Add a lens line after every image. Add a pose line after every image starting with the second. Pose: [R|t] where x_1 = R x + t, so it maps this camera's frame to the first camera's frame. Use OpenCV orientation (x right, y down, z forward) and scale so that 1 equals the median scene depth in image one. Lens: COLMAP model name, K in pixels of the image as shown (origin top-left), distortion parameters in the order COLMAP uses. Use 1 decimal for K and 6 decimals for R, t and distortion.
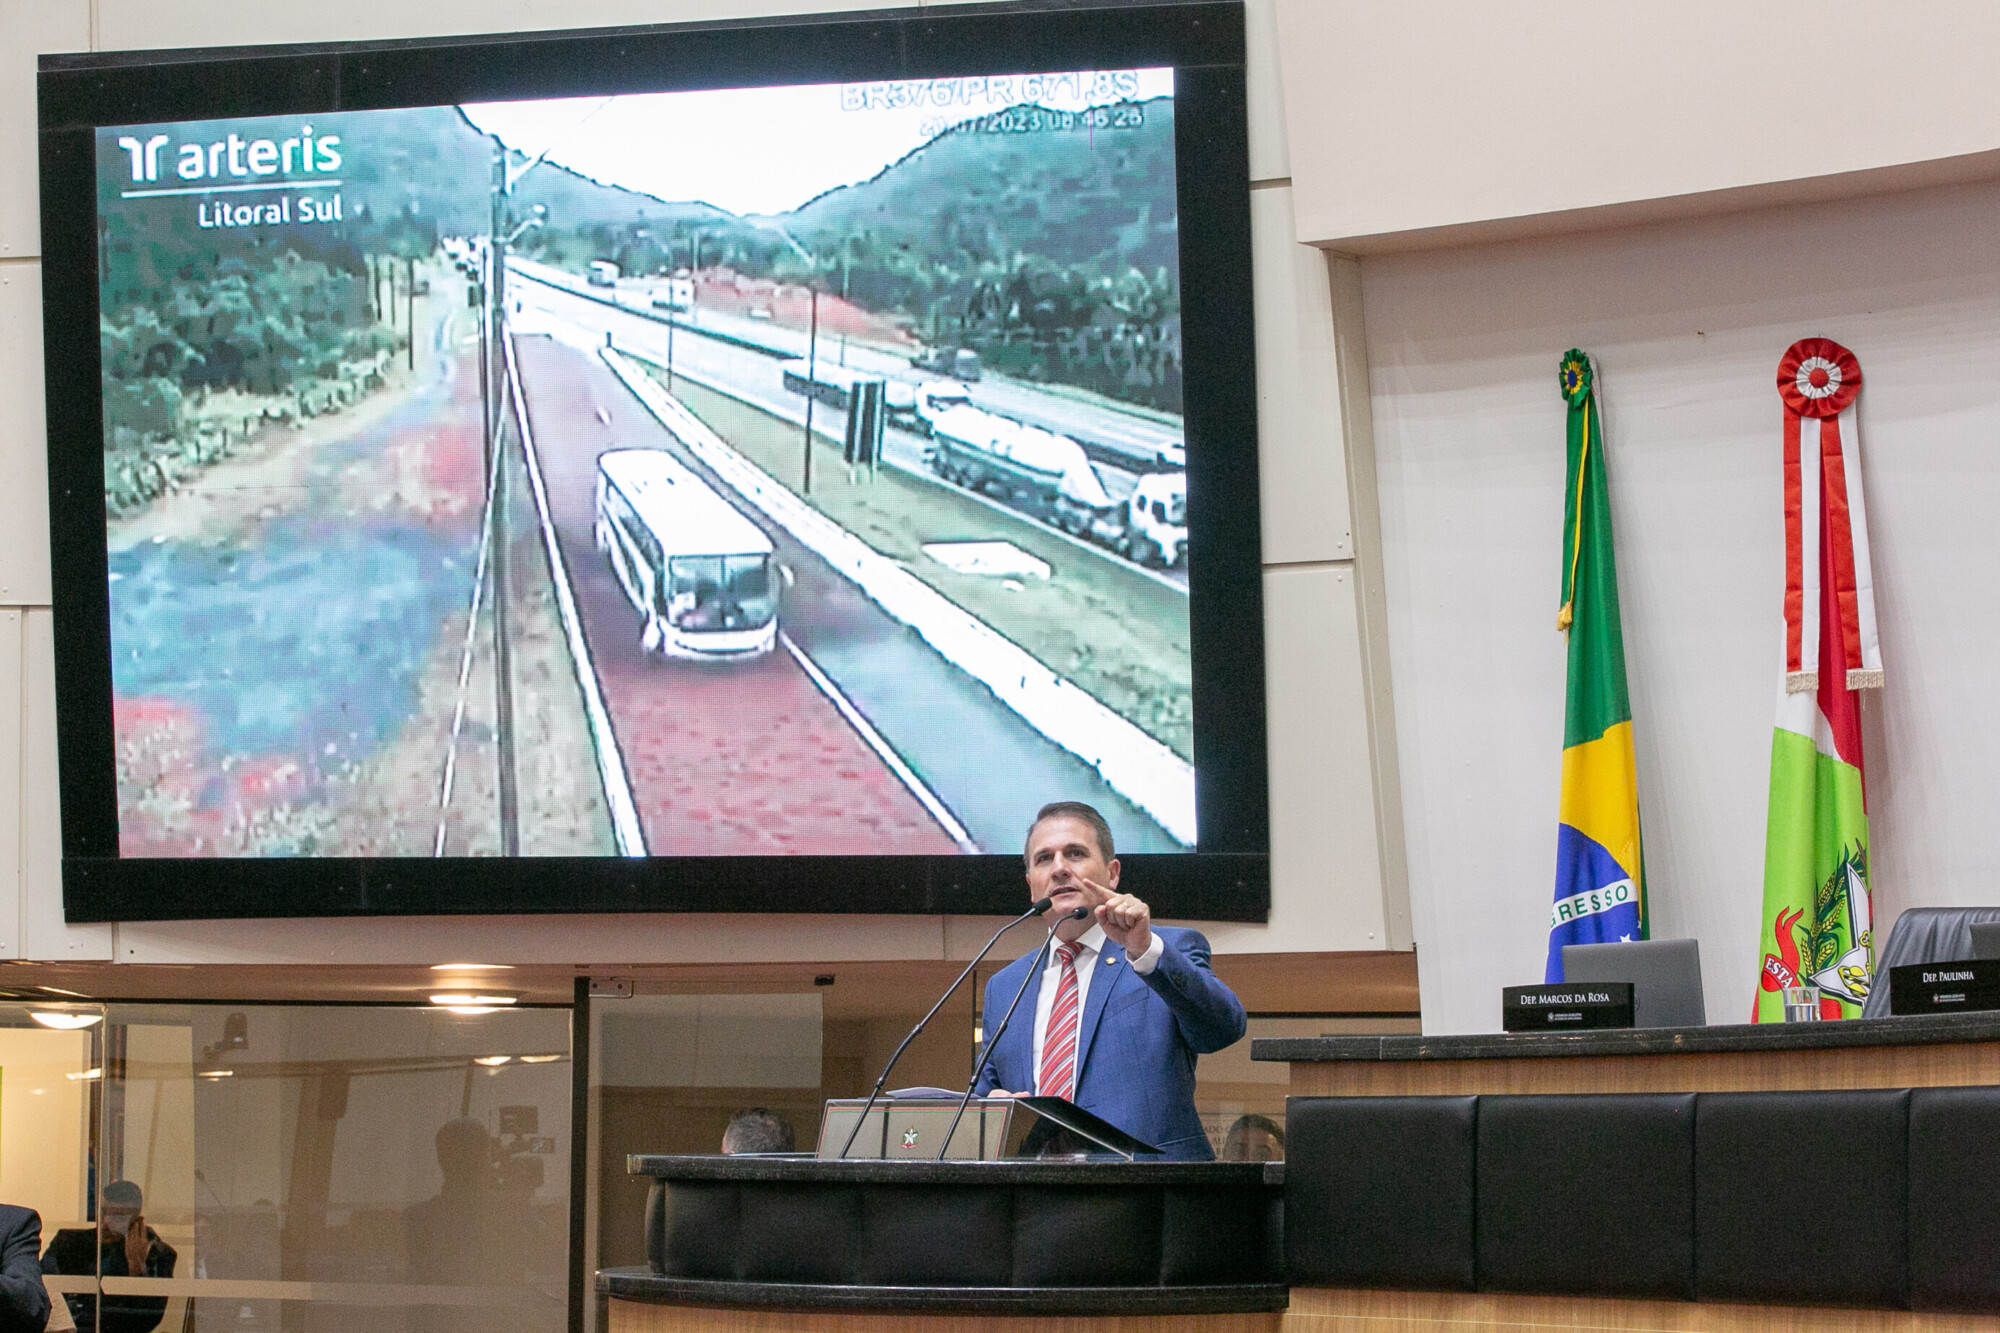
lens RADIAL K [[4584.1, 0, 958.8], [0, 4584.1, 669.6], [0, 0, 1]] dist [0.464772, 0.000000]
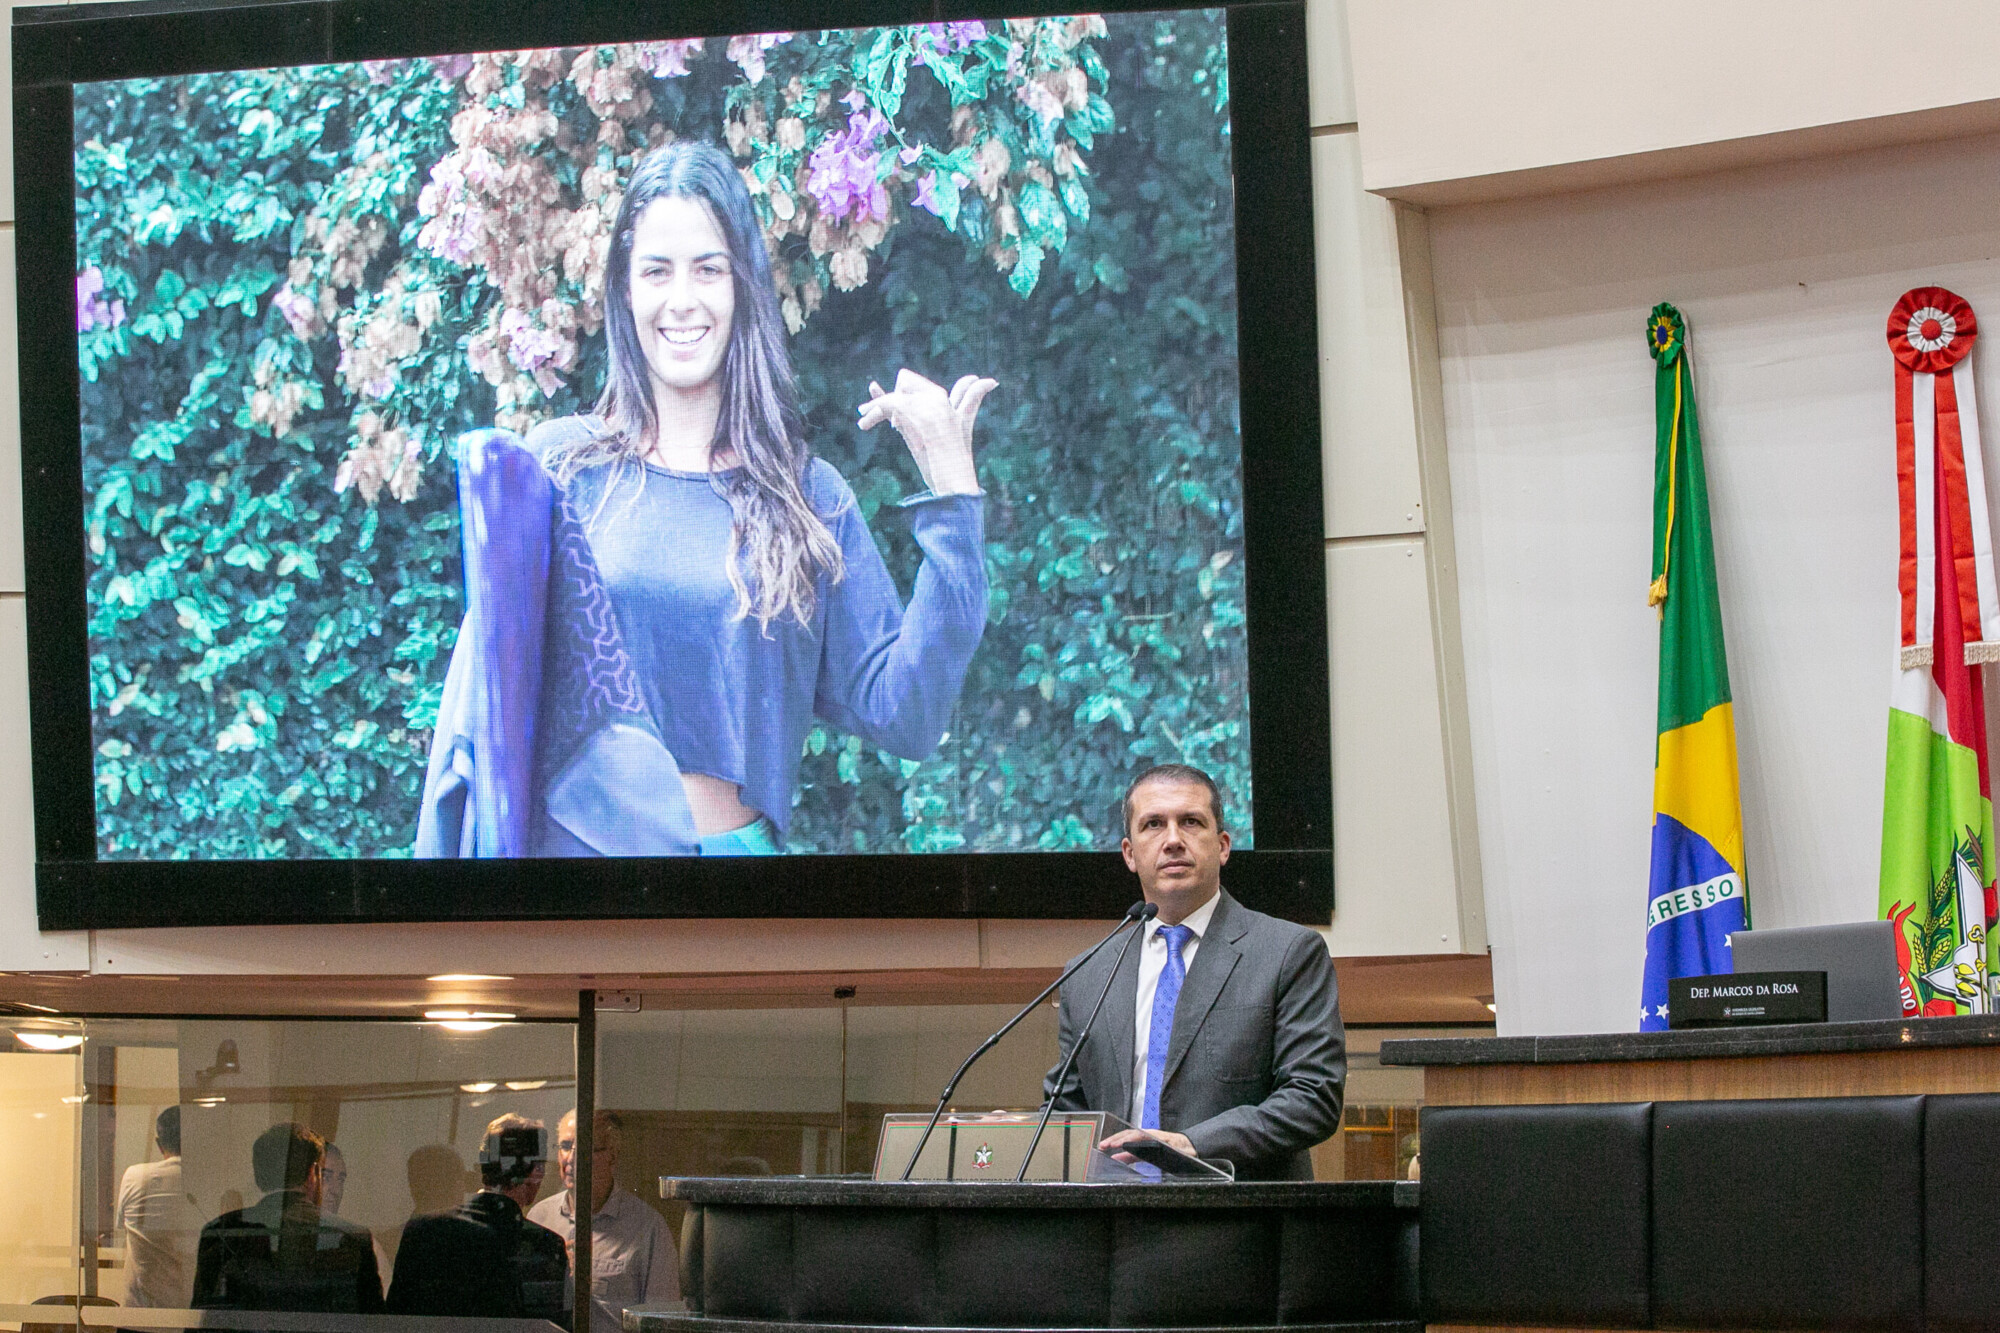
lens RADIAL K [[4202.0, 0, 1007.2], [0, 4202.0, 656.7], [0, 0, 1]] dist [0.162400, 0.000000]
pose [[0.999642, -0.002156, 0.026671, -0.021648], [0.002649, 0.999826, -0.018468, 0.017092], [-0.026627, 0.018532, 0.999474, 0.157589]]
